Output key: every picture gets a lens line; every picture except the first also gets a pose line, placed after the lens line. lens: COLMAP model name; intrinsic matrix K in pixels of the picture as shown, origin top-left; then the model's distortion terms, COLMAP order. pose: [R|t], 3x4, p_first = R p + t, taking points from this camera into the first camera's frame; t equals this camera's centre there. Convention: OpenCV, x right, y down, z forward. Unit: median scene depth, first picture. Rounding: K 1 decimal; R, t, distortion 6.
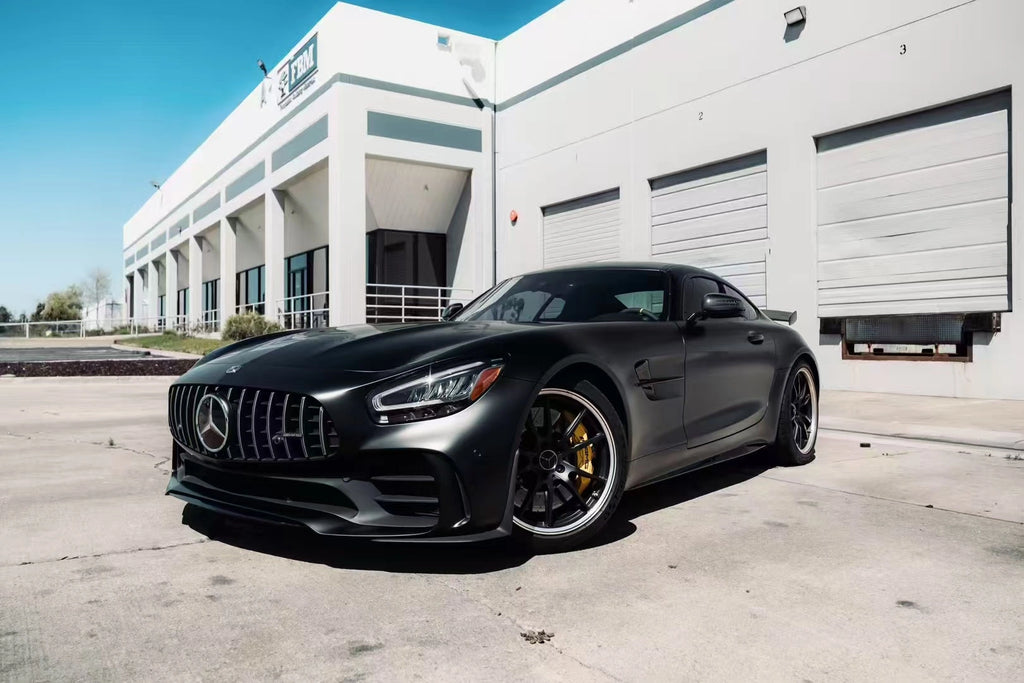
lens RADIAL K [[766.8, 0, 512.0], [0, 766.8, 341.5], [0, 0, 1]] dist [0.006190, -0.001289]
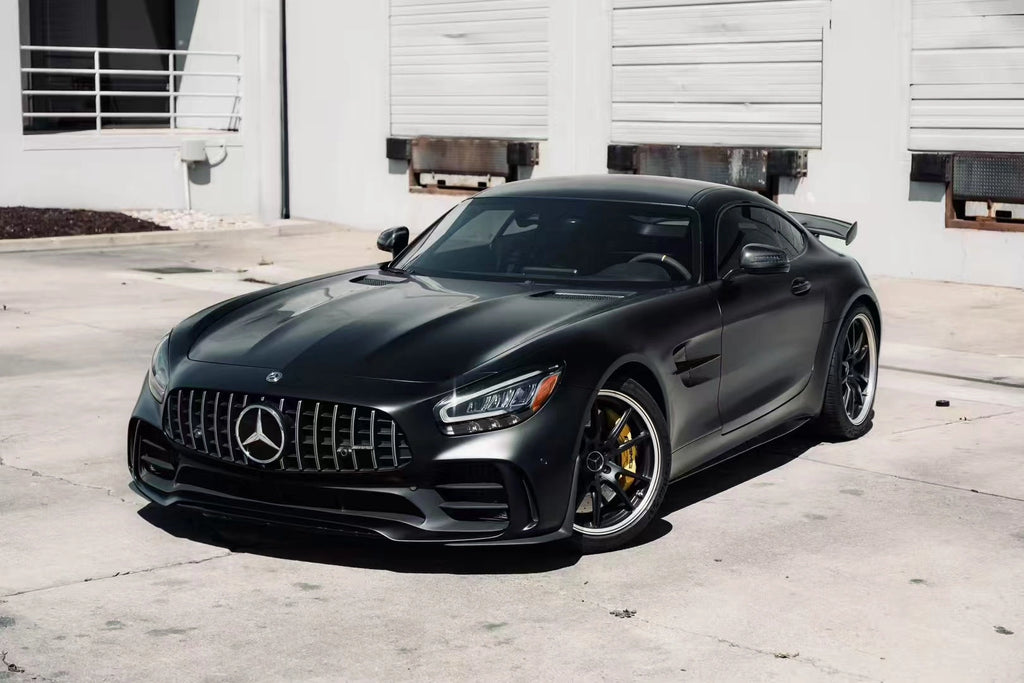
lens RADIAL K [[1849.8, 0, 512.0], [0, 1849.8, 341.5], [0, 0, 1]] dist [0.014056, 0.058784]
pose [[0.988200, -0.016846, 0.152238, -0.367485], [-0.004060, 0.990703, 0.135981, -0.282940], [-0.153114, -0.134994, 0.978945, -1.139817]]
